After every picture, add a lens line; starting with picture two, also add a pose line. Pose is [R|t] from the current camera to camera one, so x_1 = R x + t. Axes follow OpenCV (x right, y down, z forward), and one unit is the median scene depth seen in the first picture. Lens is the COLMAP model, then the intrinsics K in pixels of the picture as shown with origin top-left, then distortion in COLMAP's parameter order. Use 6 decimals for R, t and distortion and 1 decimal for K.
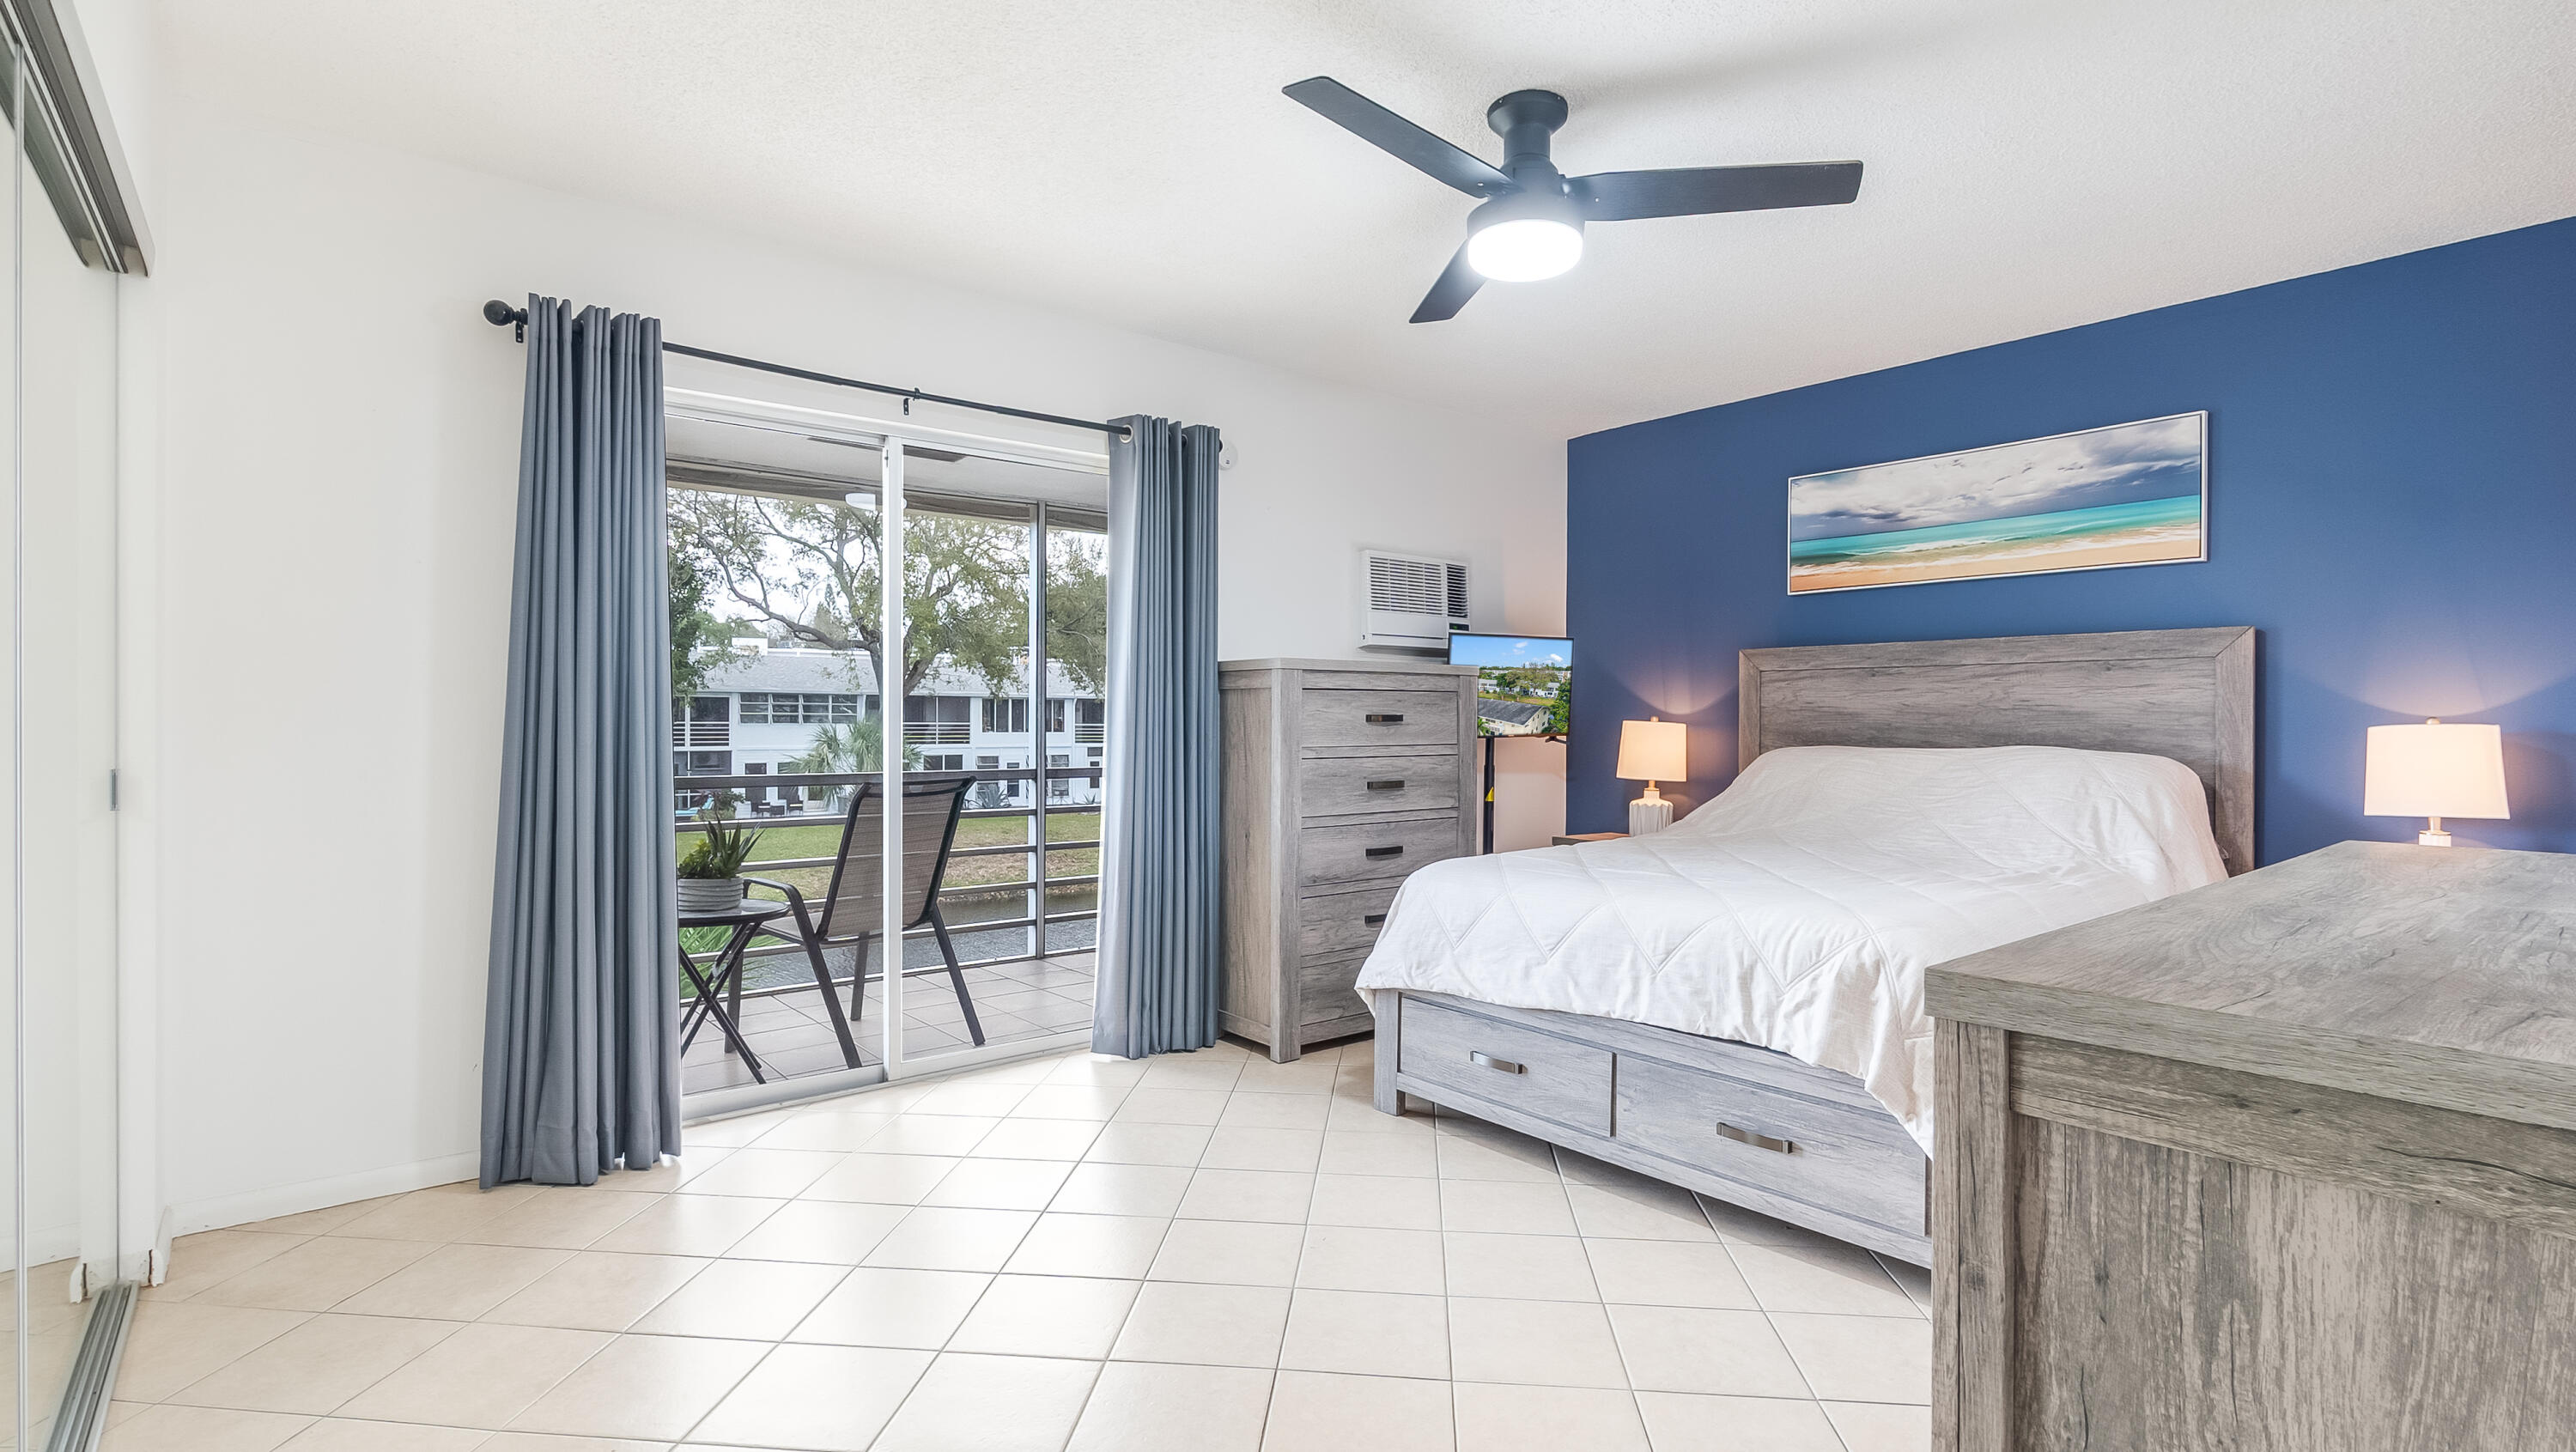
lens RADIAL K [[1205.9, 0, 1305.6], [0, 1205.9, 716.6], [0, 0, 1]] dist [-0.009403, 0.000609]
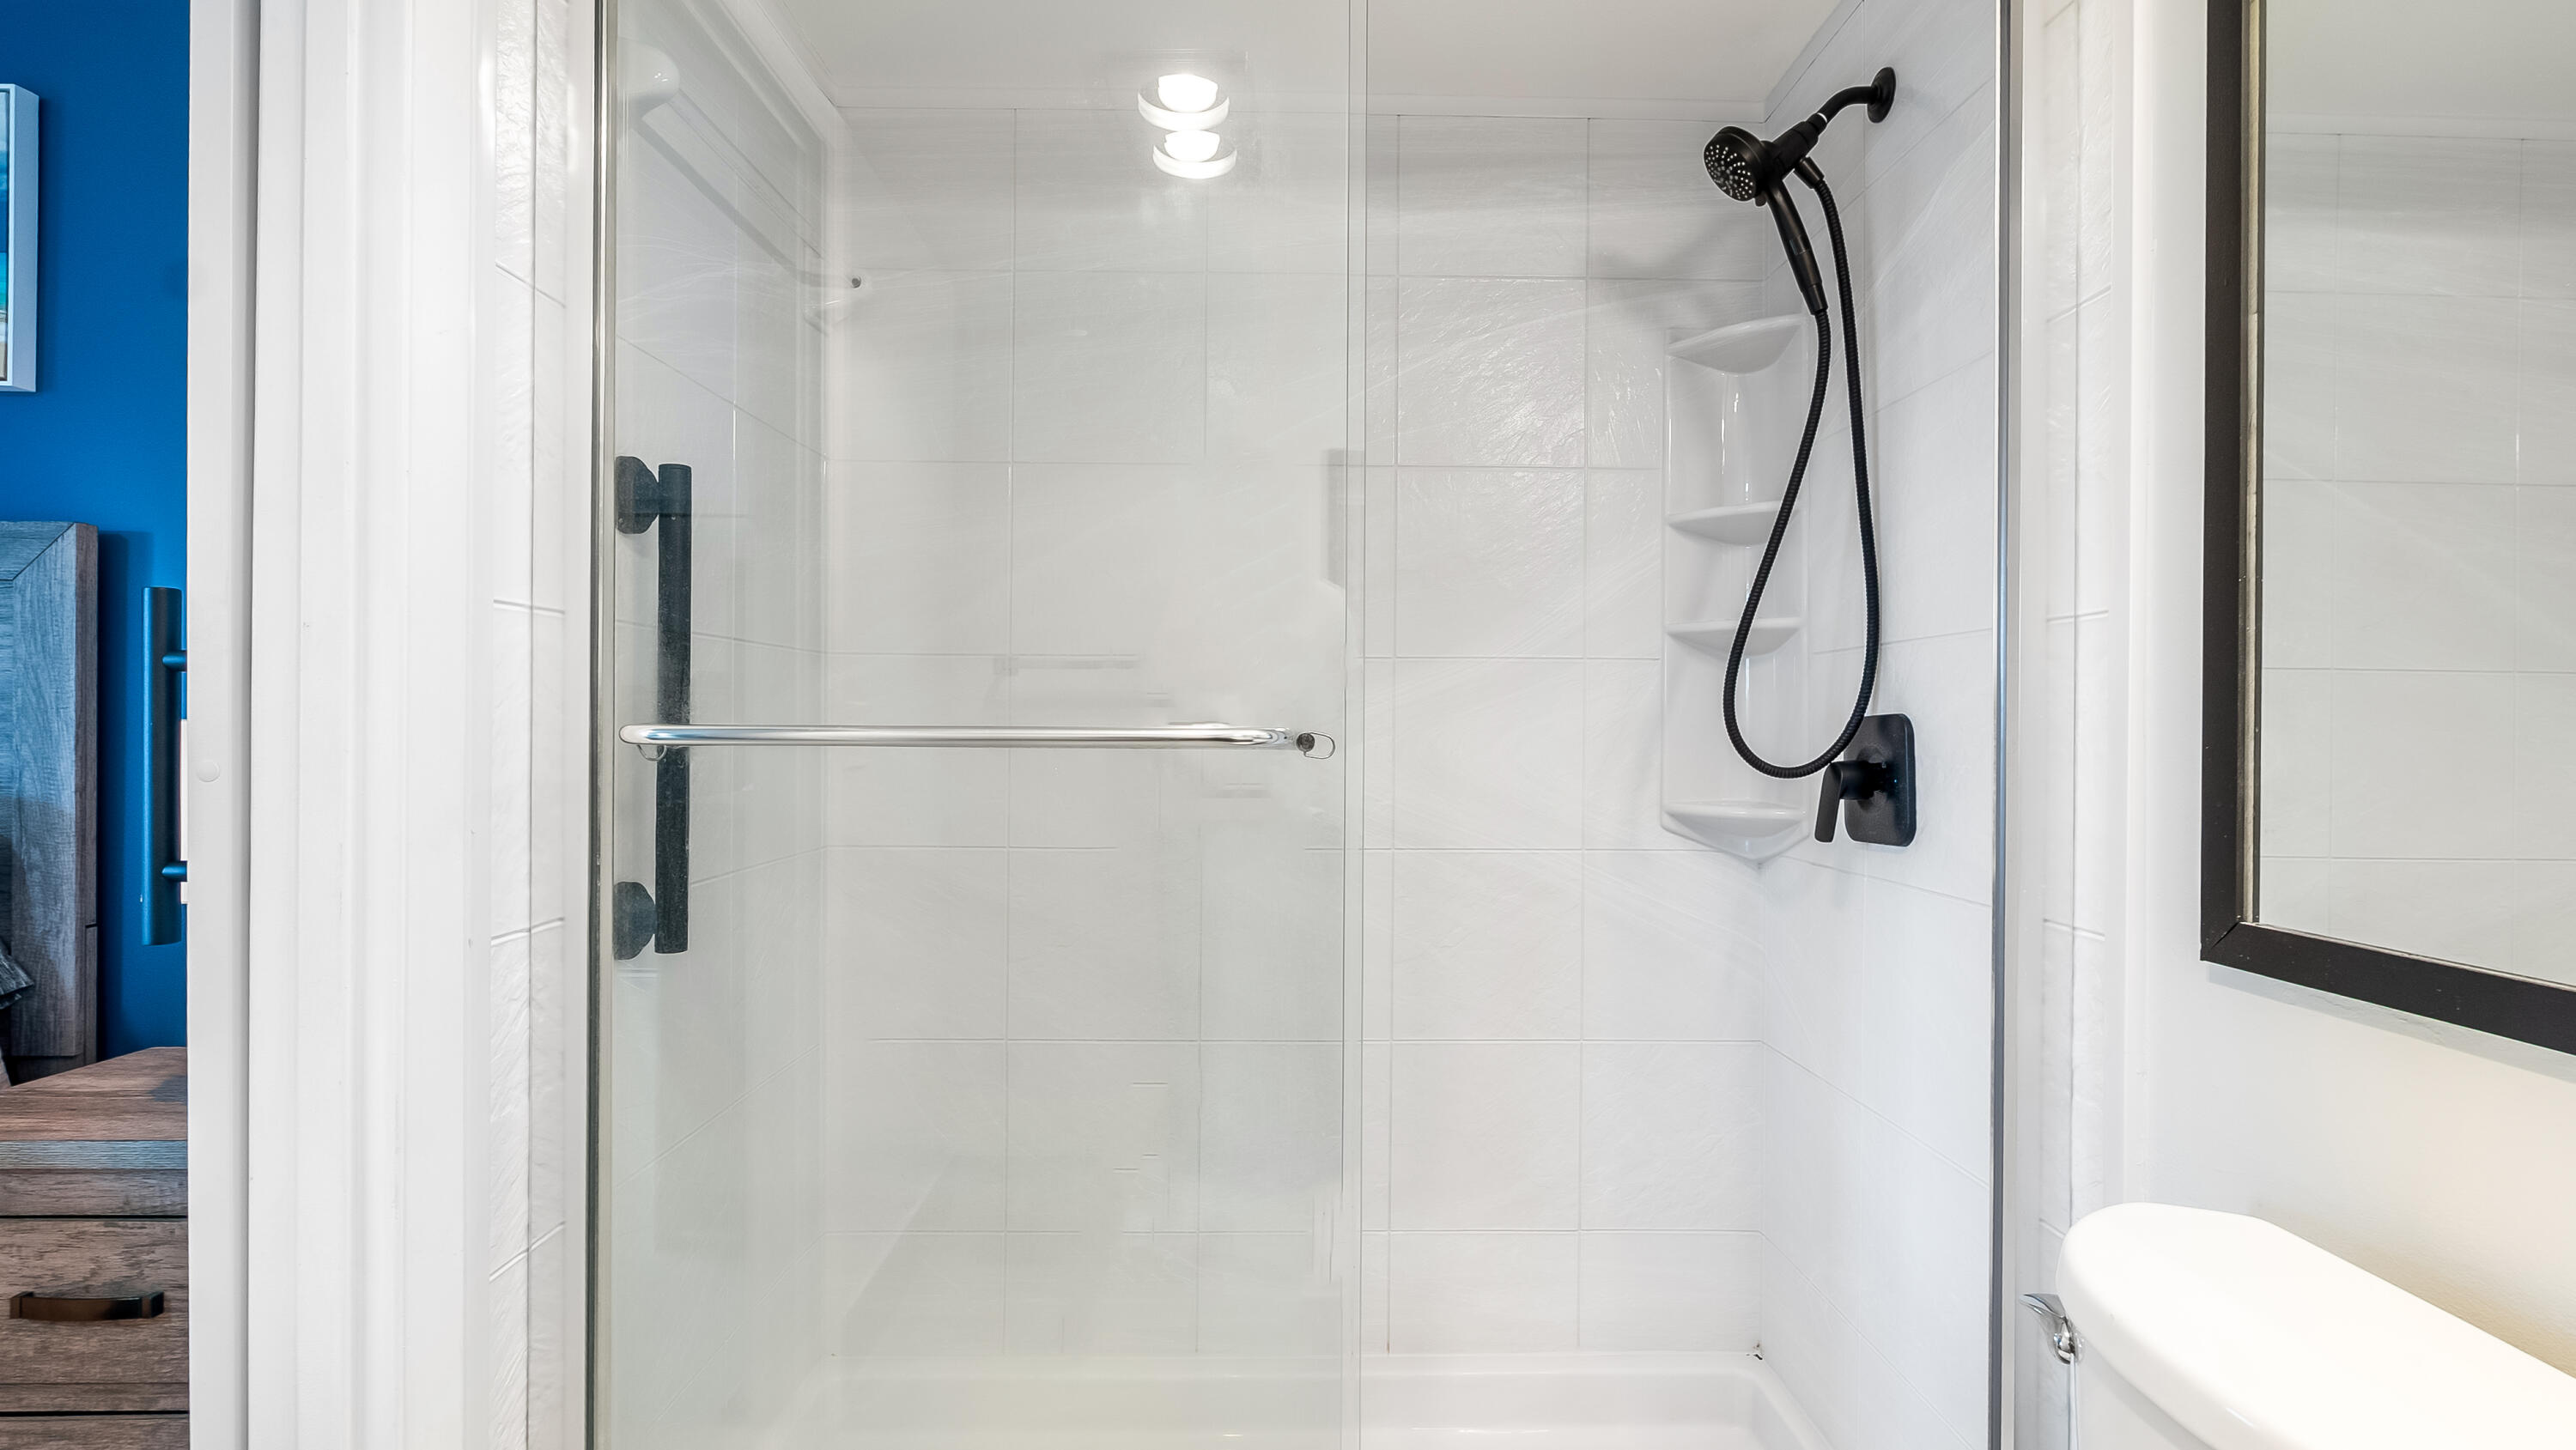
lens RADIAL K [[1202.2, 0, 1288.1], [0, 1202.2, 721.6], [0, 0, 1]] dist [-0.011109, 0.002472]
pose [[0.633133, 0.005981, 0.774020, 0.670607], [-0.007020, 0.999973, -0.001985, 0.005505], [-0.774012, -0.004177, 0.633158, 0.266501]]
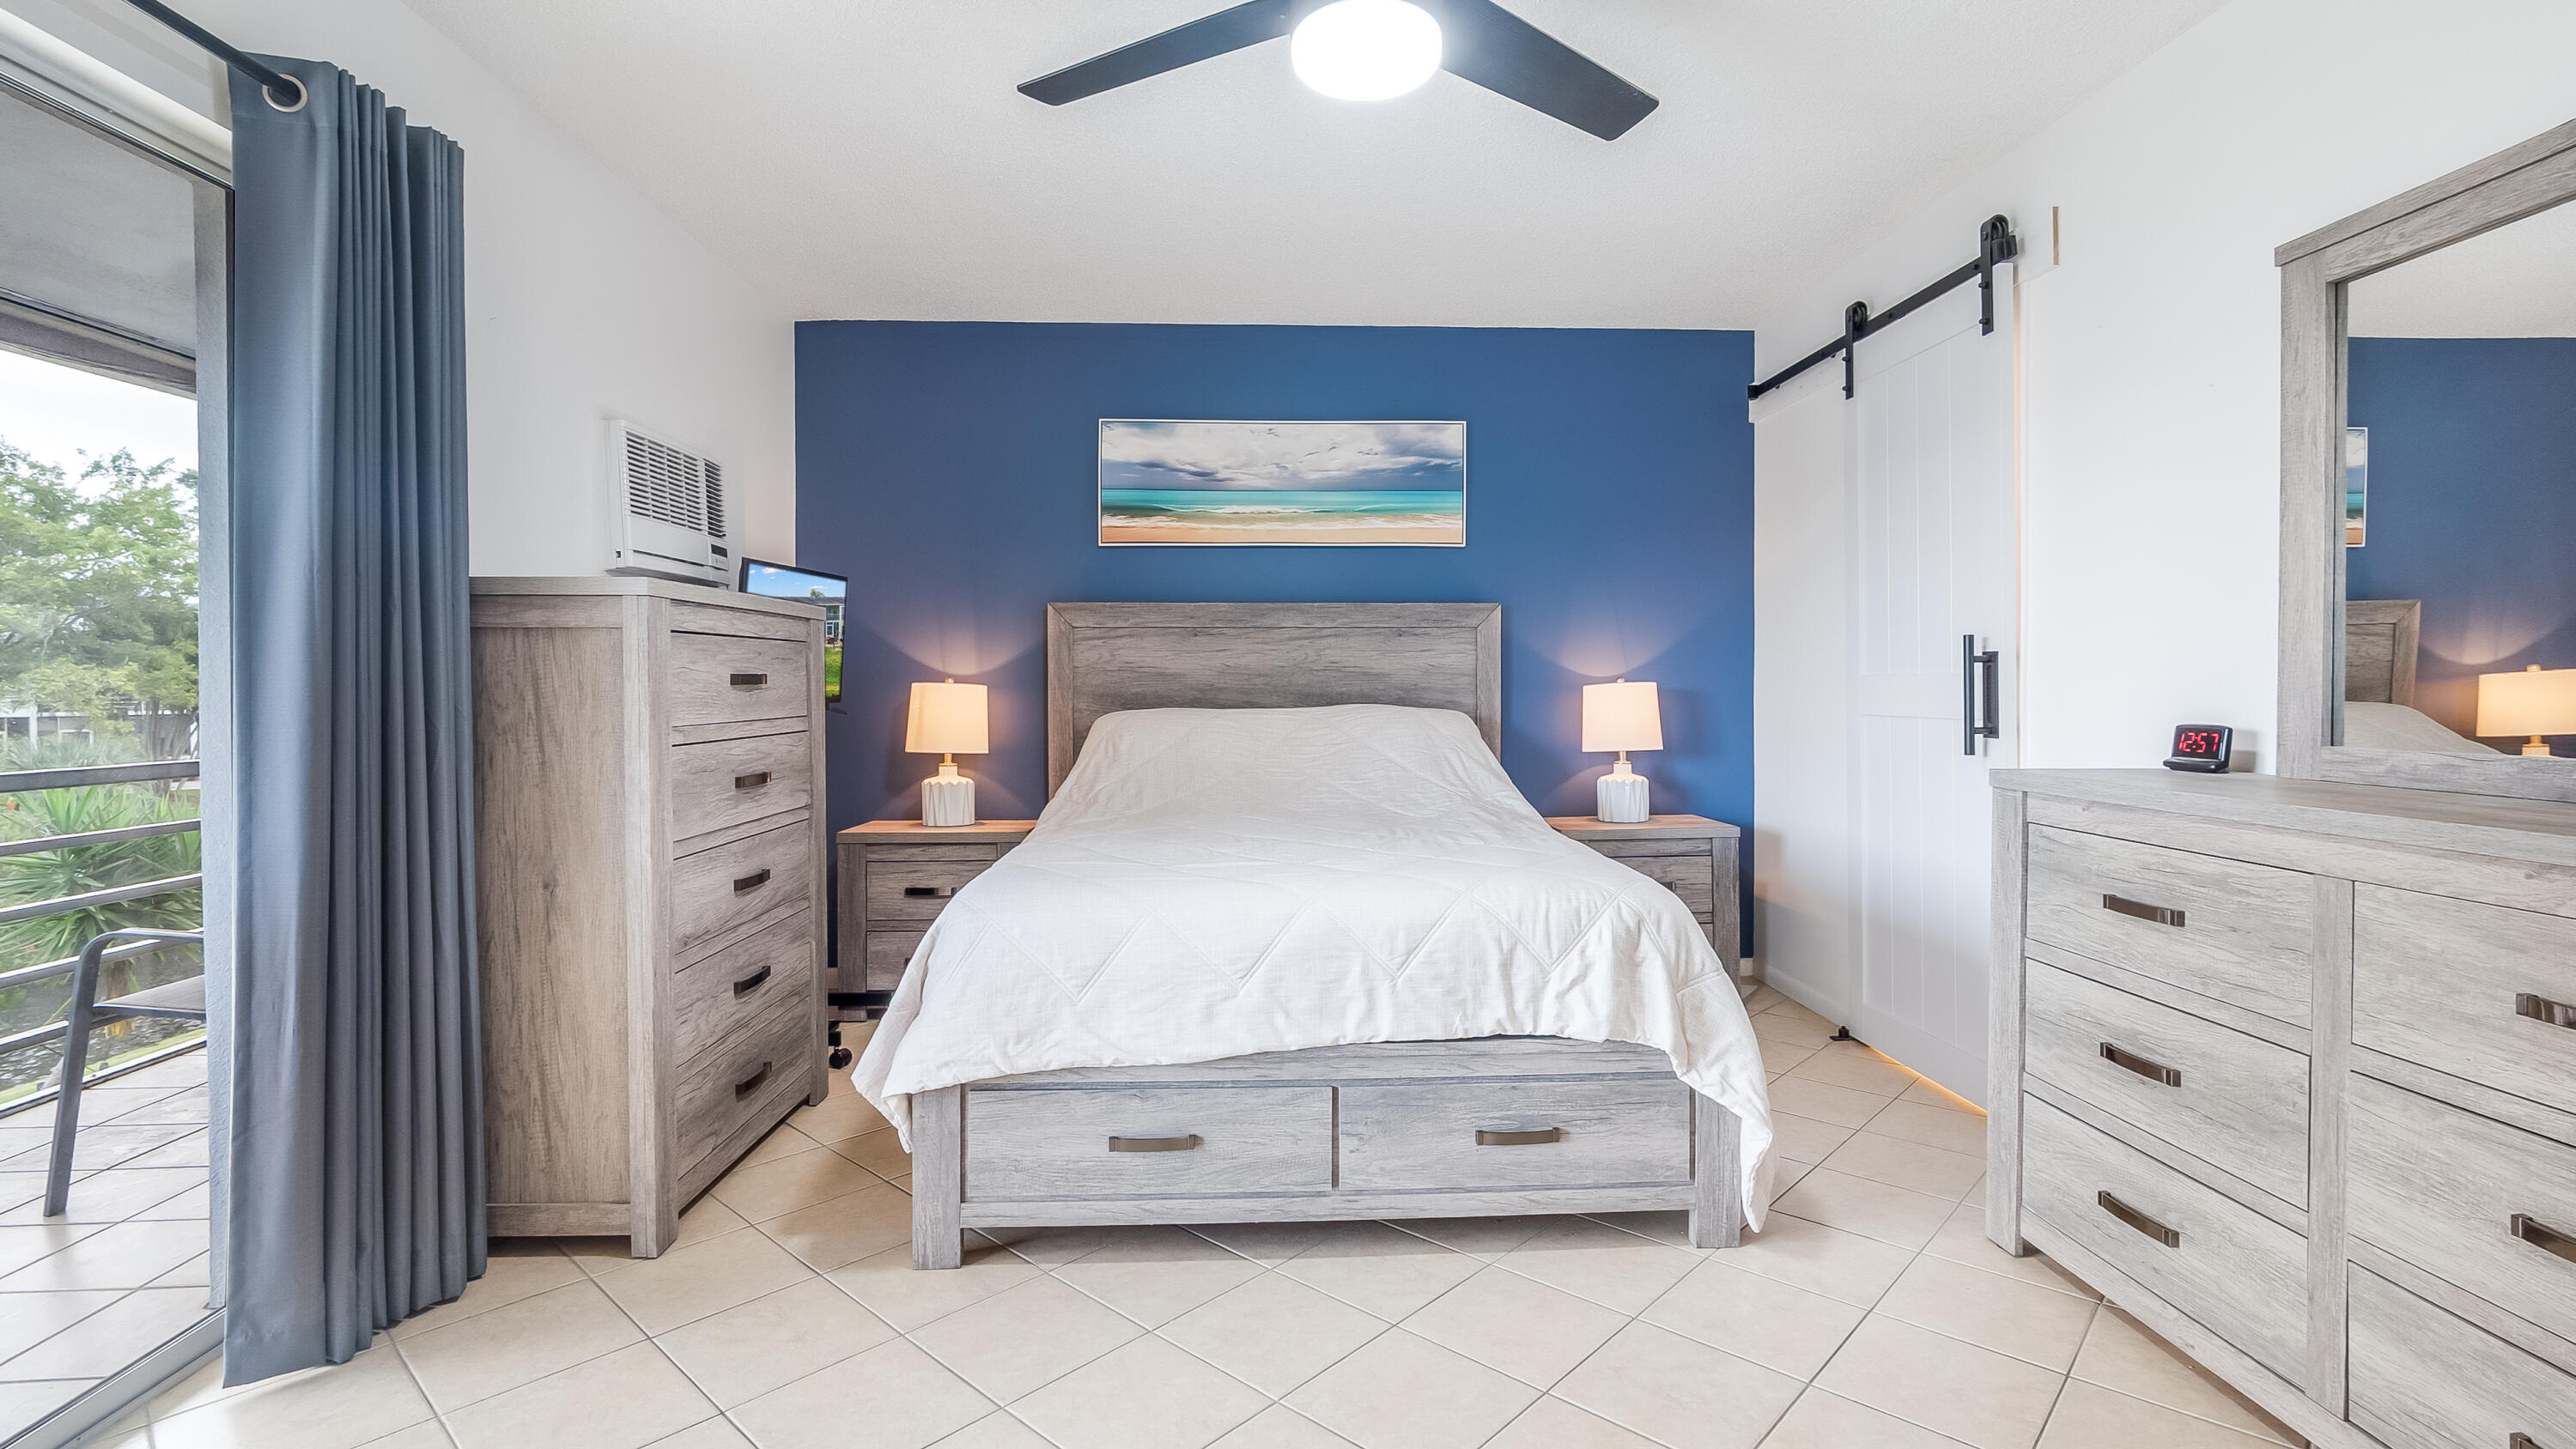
lens RADIAL K [[1202.2, 0, 1296.4], [0, 1202.2, 702.3], [0, 0, 1]] dist [-0.011109, 0.002472]
pose [[0.600770, -0.016621, 0.799249, -0.302004], [0.001491, 0.999805, 0.019671, 0.001494], [-0.799421, -0.010626, 0.600677, 0.394692]]
